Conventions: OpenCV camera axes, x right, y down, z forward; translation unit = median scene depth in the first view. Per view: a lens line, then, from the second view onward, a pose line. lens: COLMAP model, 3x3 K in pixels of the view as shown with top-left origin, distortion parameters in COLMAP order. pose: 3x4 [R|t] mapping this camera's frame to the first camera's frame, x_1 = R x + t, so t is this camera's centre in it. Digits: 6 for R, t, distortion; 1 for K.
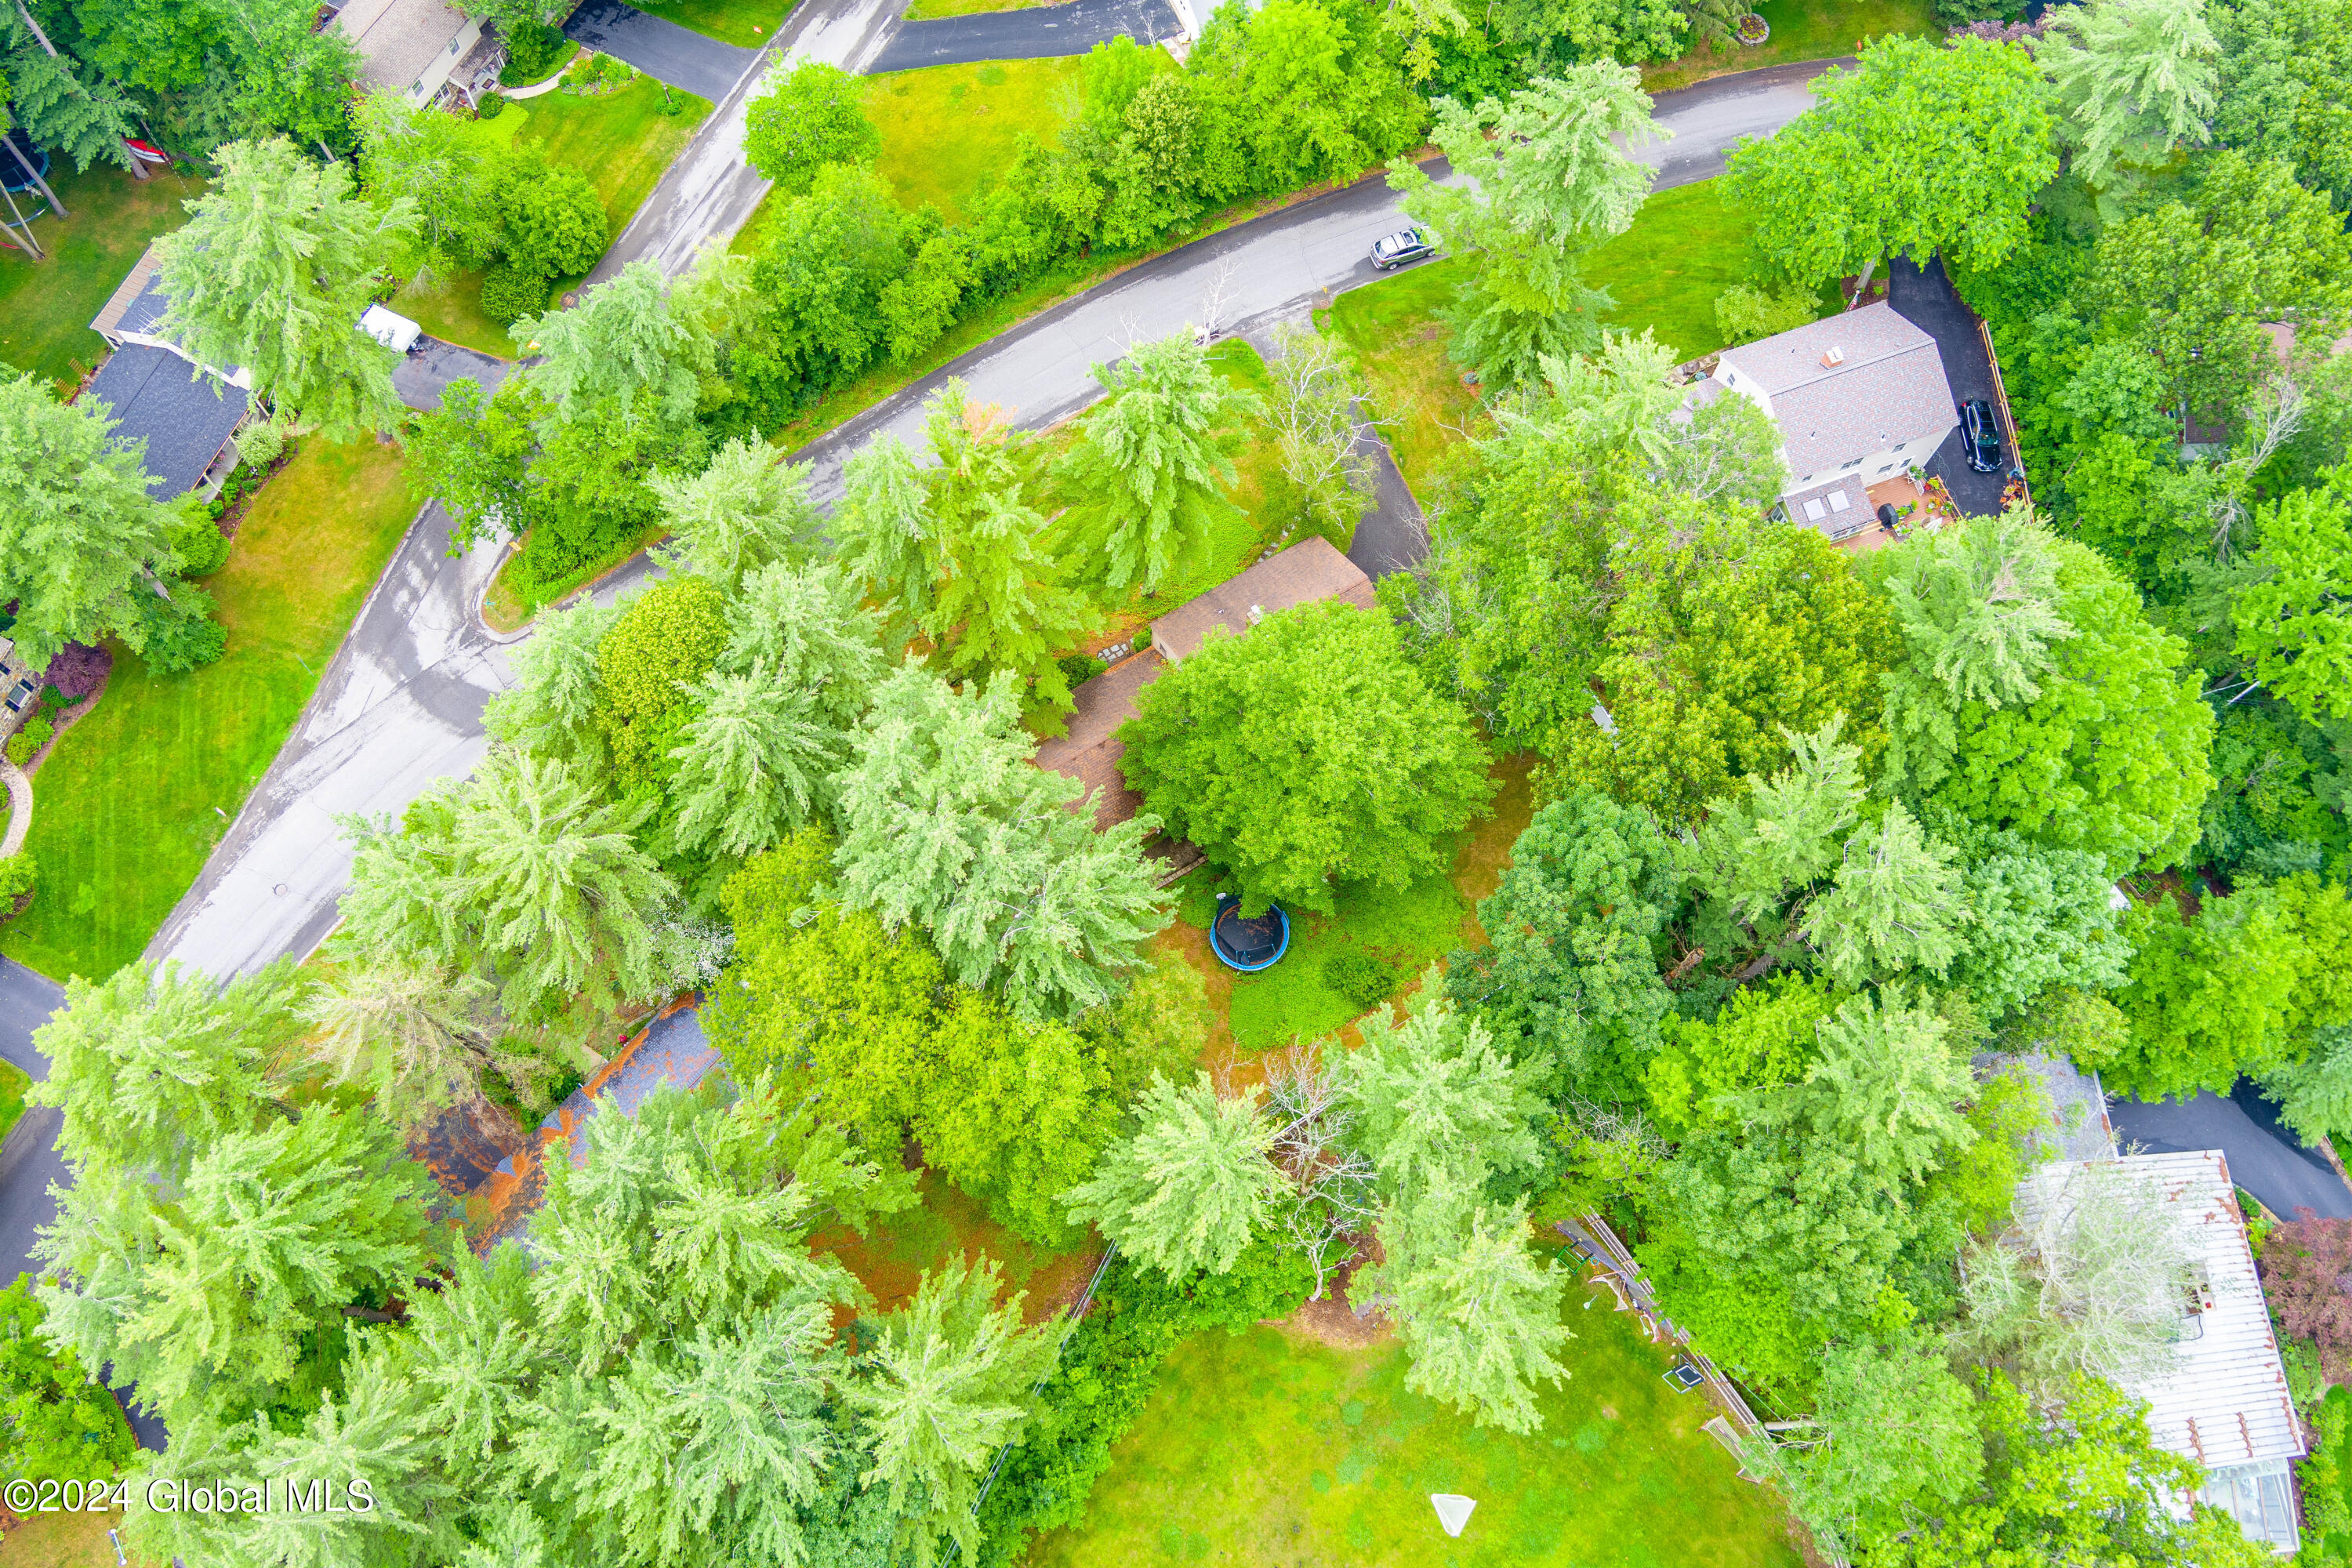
lens RADIAL K [[1229.8, 0, 1157.4], [0, 1229.8, 785.8], [0, 0, 1]] dist [-0.027850, 0.004370]
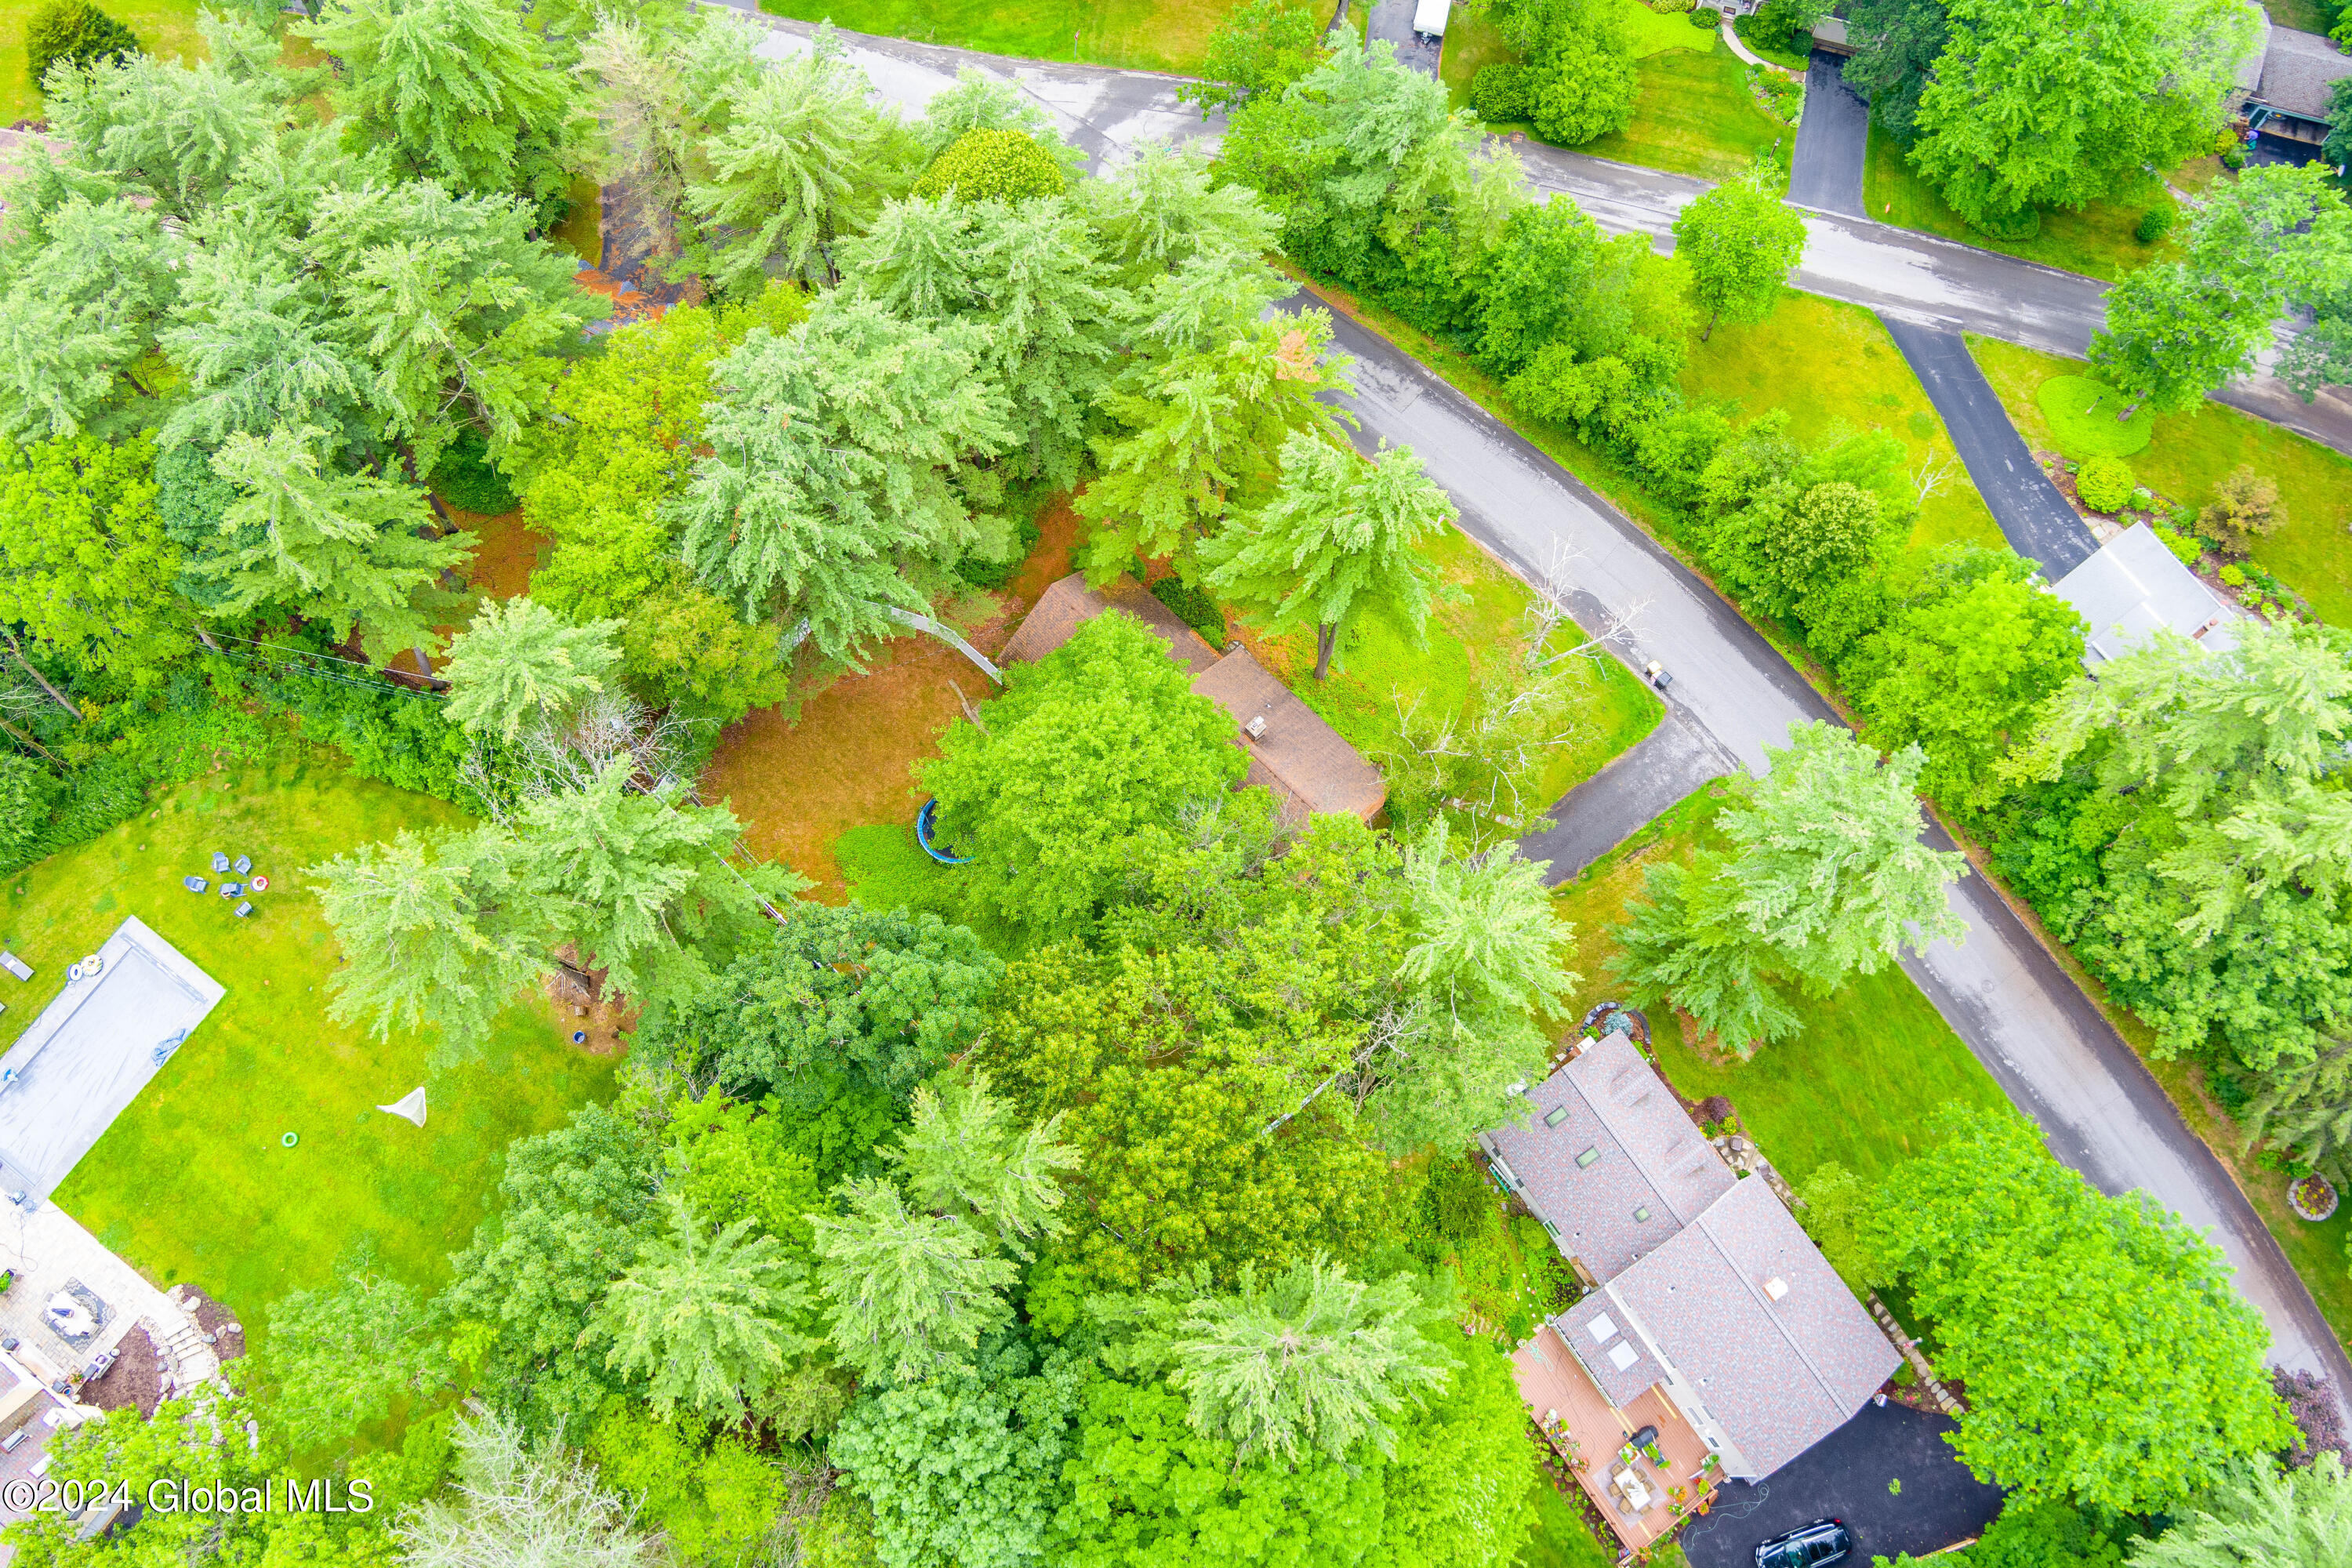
lens RADIAL K [[1229.8, 0, 1164.6], [0, 1229.8, 787.5], [0, 0, 1]] dist [-0.027850, 0.004370]
pose [[0.274133, 0.935250, -0.223960, 0.221290], [-0.936629, 0.312468, 0.158399, -0.143818], [0.218123, 0.166345, 0.961640, 0.053725]]
